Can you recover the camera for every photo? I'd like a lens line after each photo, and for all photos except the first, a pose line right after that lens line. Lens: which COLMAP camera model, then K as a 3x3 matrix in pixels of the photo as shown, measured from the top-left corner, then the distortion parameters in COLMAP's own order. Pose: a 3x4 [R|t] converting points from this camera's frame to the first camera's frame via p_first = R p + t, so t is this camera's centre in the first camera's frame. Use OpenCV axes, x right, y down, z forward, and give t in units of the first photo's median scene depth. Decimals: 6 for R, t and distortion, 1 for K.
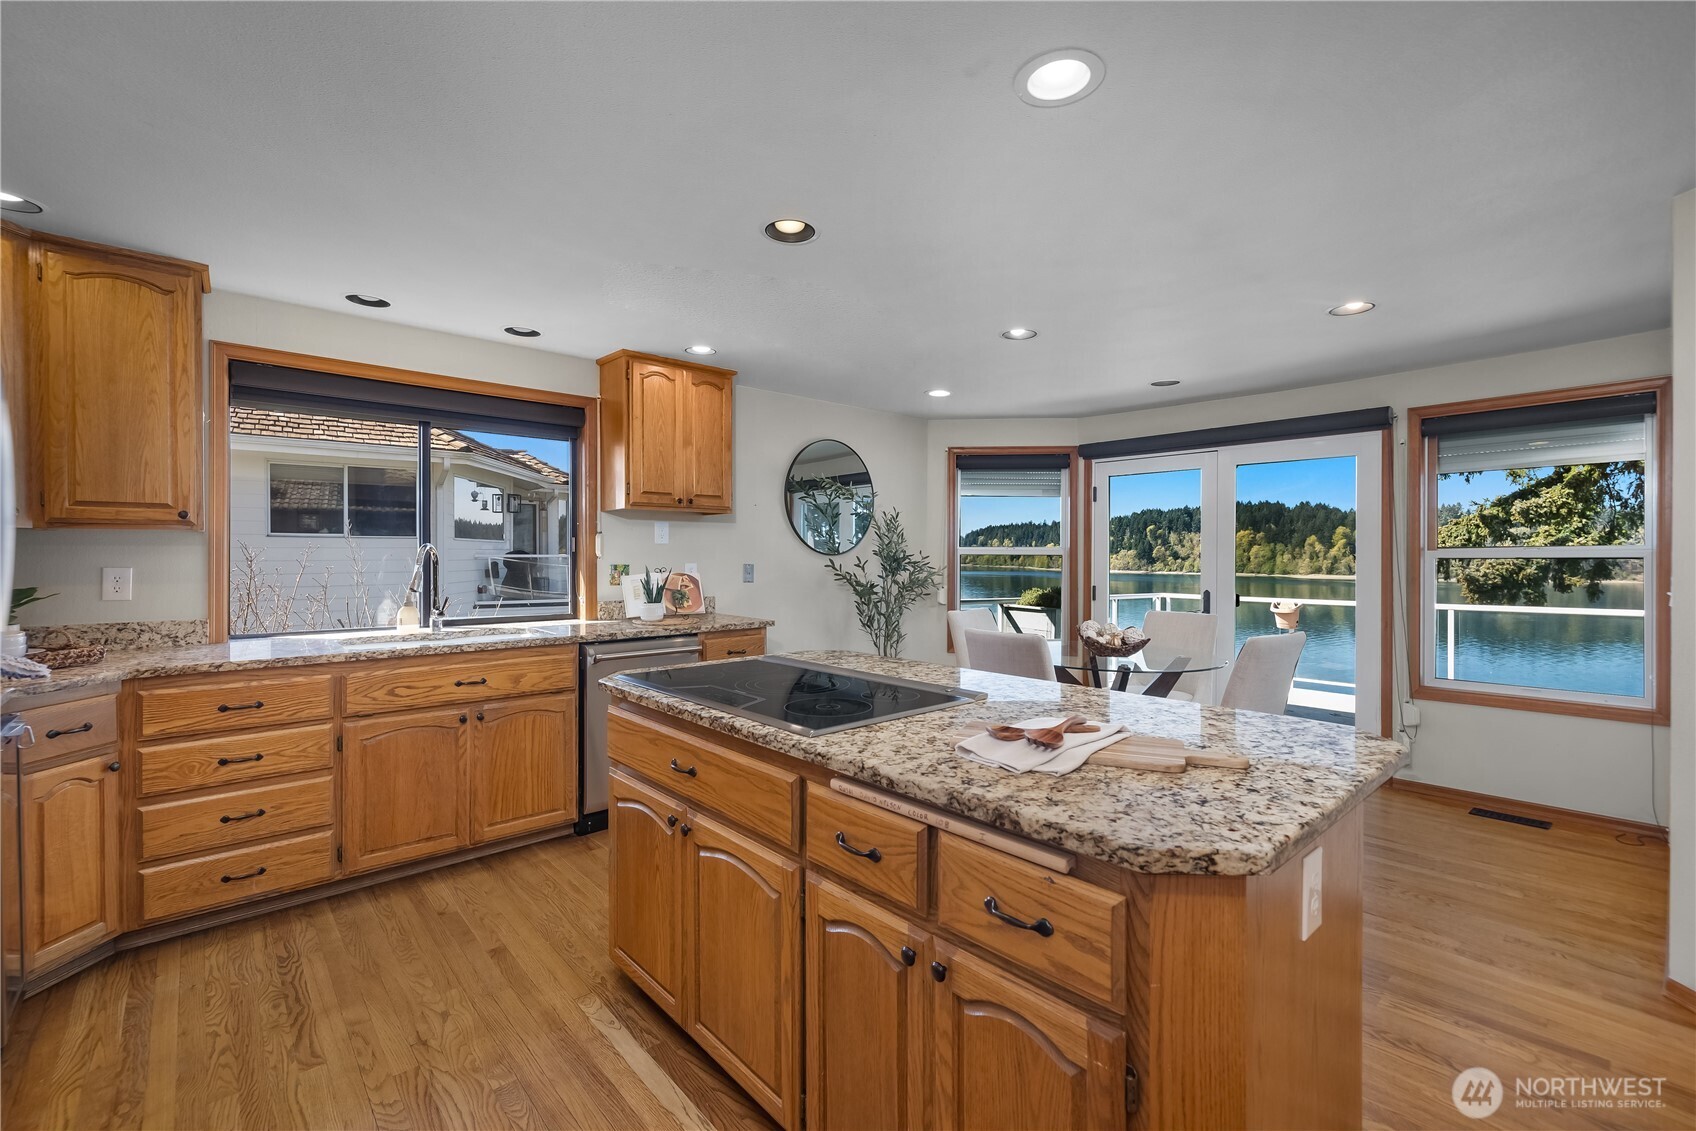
lens RADIAL K [[724.9, 0, 842.6], [0, 724.9, 560.8], [0, 0, 1]] dist [0.002186, -0.000374]
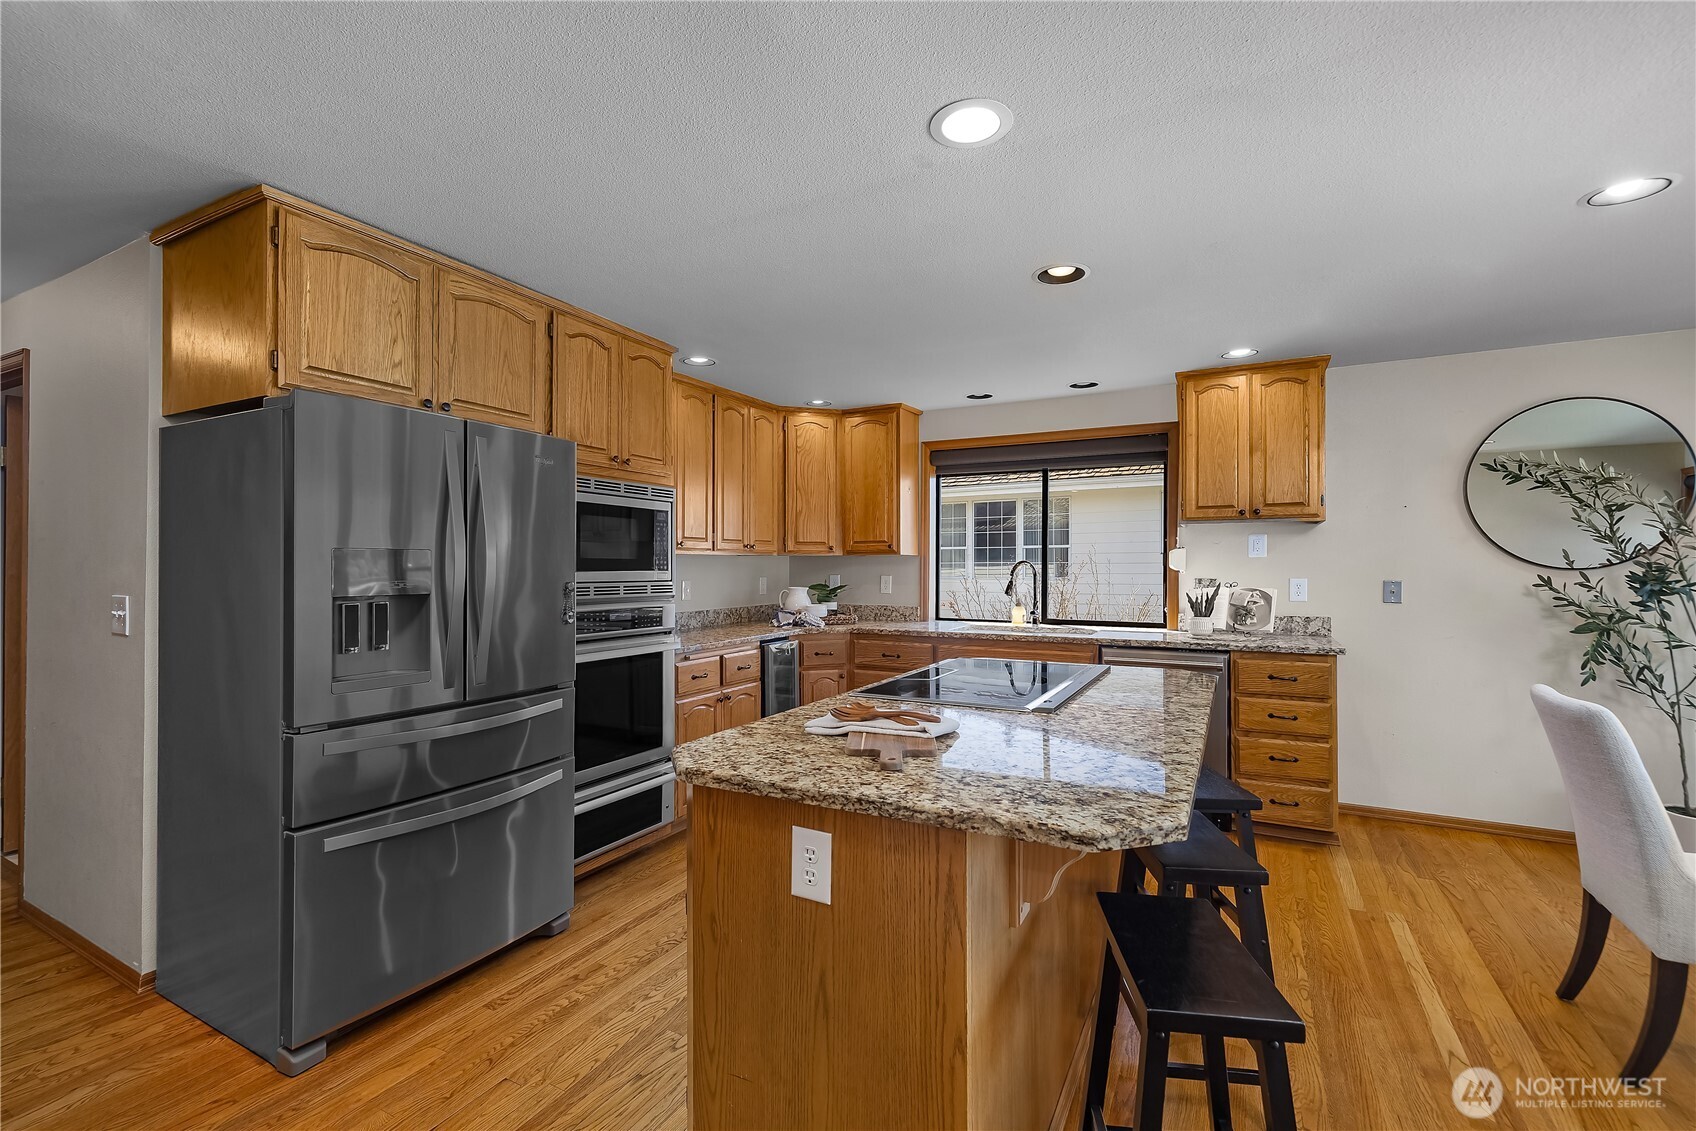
lens RADIAL K [[724.9, 0, 858.4], [0, 724.9, 566.2], [0, 0, 1]] dist [0.002186, -0.000374]
pose [[0.367045, -0.003032, -0.930198, 0.563849], [-0.007361, 0.999954, -0.006164, -0.002720], [0.930174, 0.009109, 0.367006, 0.208308]]
